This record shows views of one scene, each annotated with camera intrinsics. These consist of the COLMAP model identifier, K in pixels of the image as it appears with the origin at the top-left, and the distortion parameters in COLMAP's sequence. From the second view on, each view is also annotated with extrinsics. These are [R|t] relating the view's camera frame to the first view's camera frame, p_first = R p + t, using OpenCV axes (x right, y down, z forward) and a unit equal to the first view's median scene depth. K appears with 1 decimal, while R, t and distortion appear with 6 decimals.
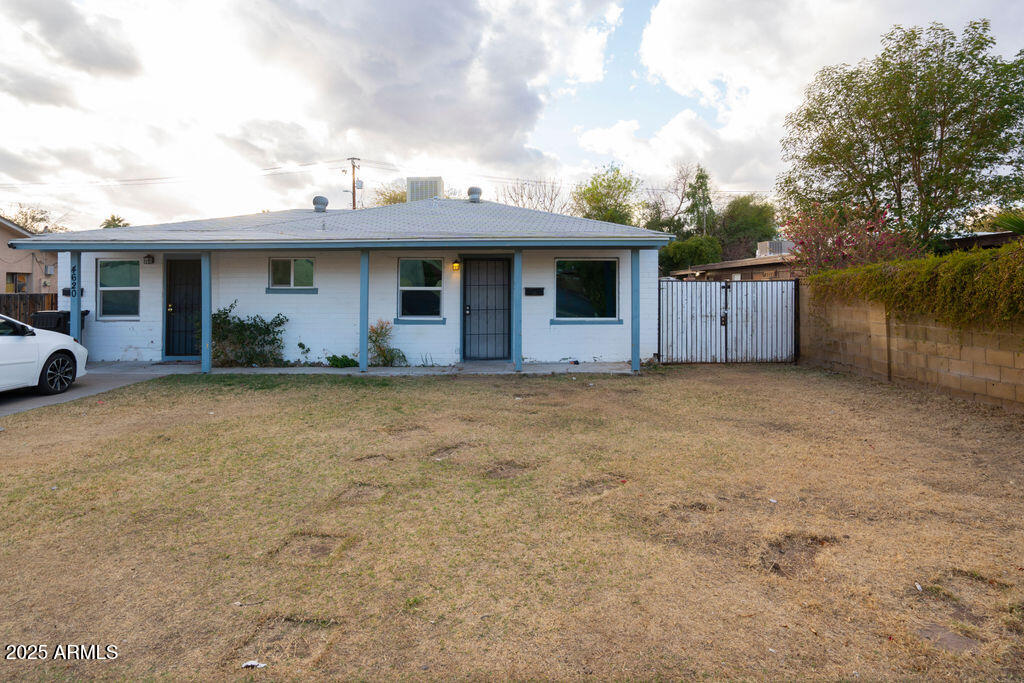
lens RADIAL K [[568.9, 0, 508.4], [0, 568.9, 307.4], [0, 0, 1]] dist [0.019203, 0.000452]
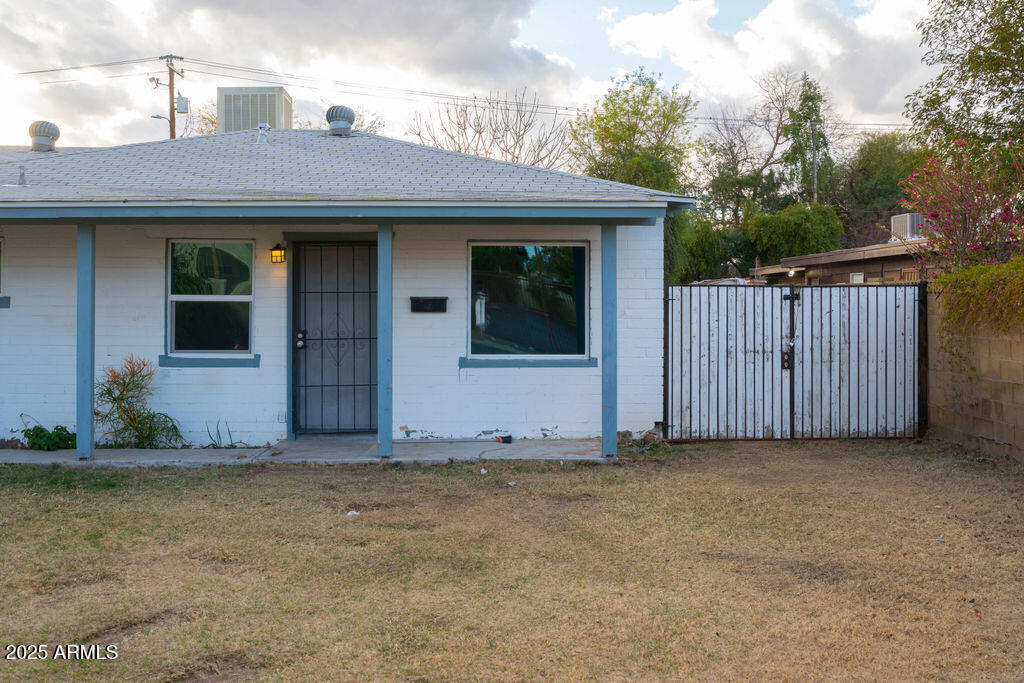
lens RADIAL K [[1019.8, 0, 512.1], [0, 1019.8, 341.8], [0, 0, 1]] dist [0.021567, 0.000000]
pose [[0.999663, 0.001477, 0.025901, 0.096756], [-0.001716, 0.999956, 0.009210, -0.002160], [-0.025886, -0.009251, 0.999622, 0.054593]]
